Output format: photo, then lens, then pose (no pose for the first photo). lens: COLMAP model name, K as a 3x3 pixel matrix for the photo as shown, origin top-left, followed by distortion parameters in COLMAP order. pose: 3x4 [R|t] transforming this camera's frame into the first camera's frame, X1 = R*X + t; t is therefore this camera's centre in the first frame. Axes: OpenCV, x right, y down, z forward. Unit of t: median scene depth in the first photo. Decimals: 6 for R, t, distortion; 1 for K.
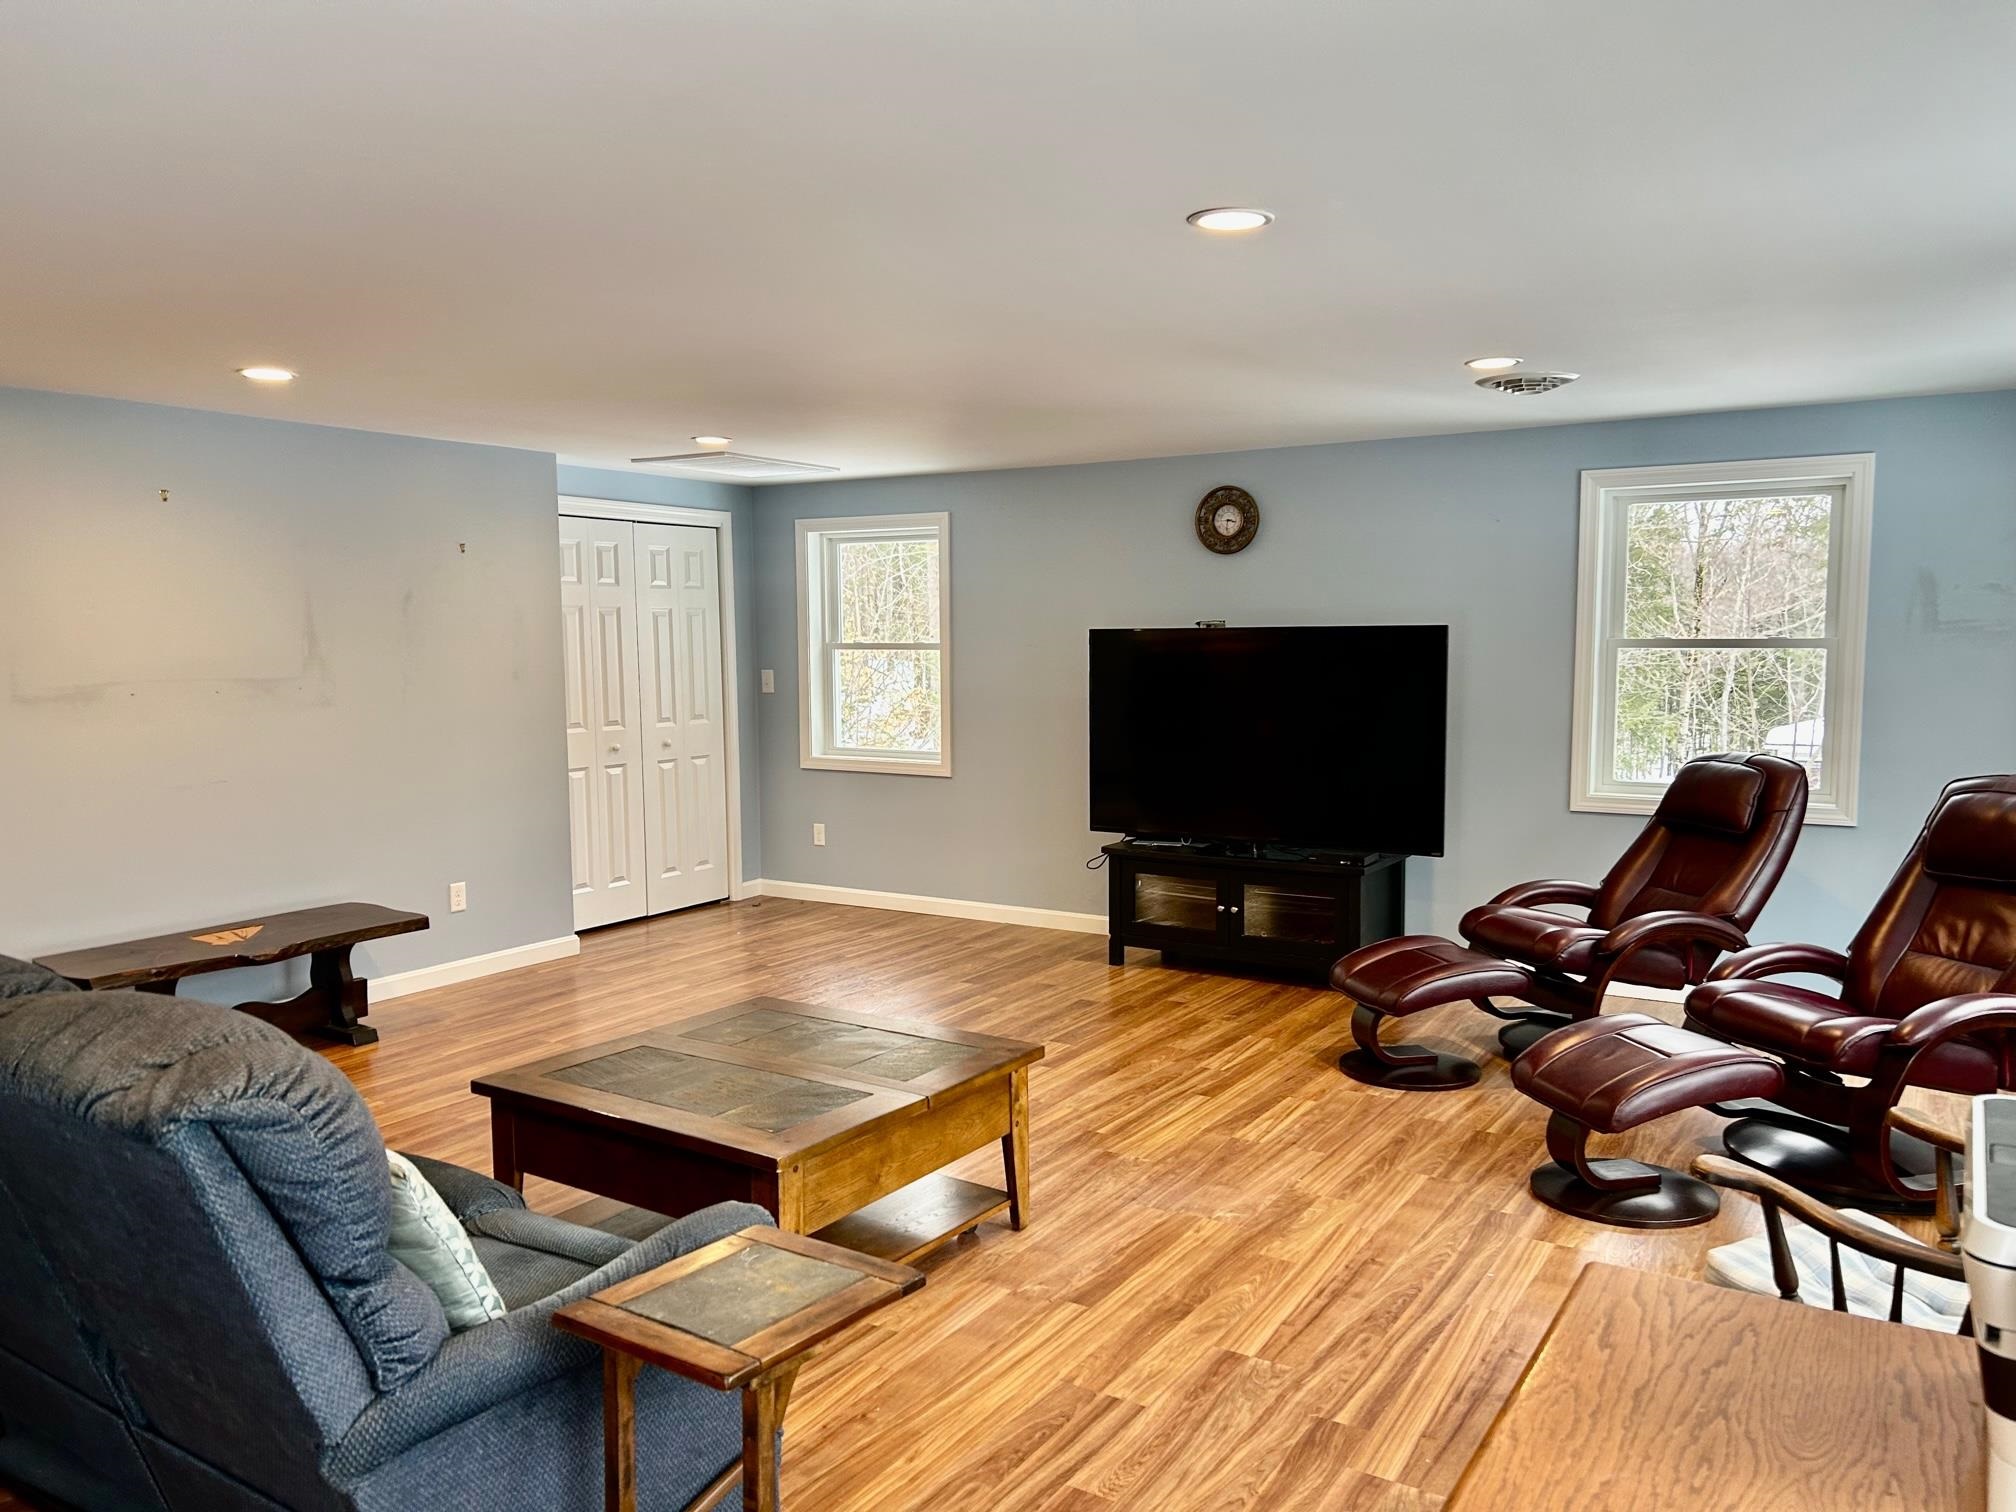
lens RADIAL K [[1499.7, 0, 1001.7], [0, 1499.7, 754.2], [0, 0, 1]] dist [0.053027, -0.049603]
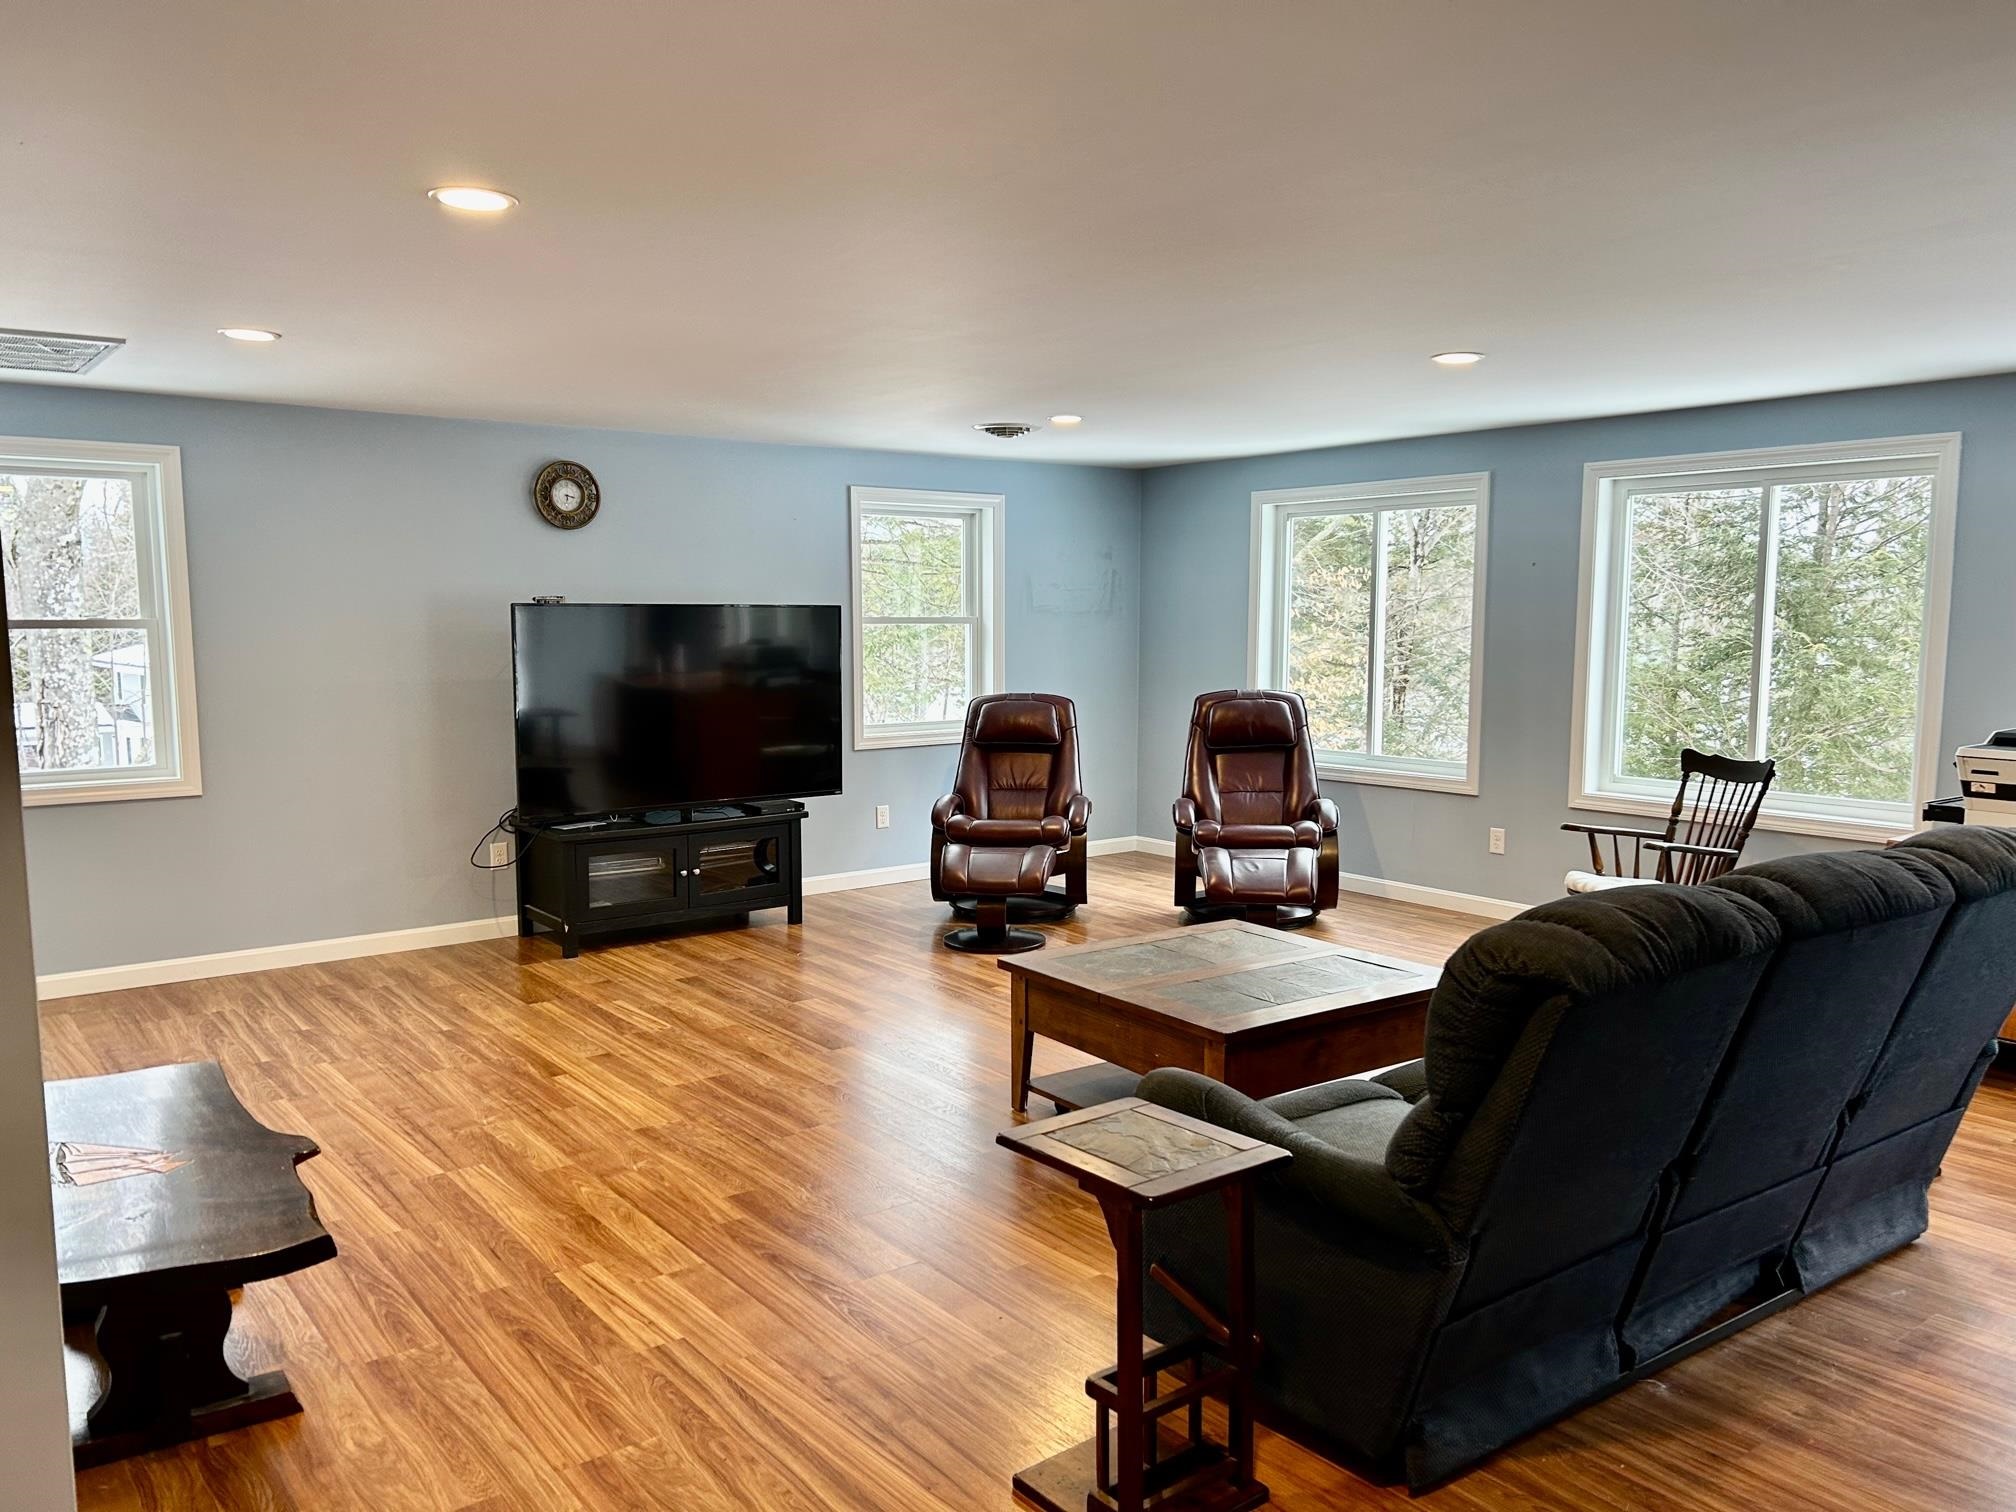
lens RADIAL K [[1499.7, 0, 1004.2], [0, 1499.7, 764.1], [0, 0, 1]] dist [0.053027, -0.049603]
pose [[0.323787, -0.091869, 0.941659, -0.764301], [0.074677, 0.994651, 0.071362, -0.031292], [-0.943178, 0.047214, 0.328915, 0.442193]]
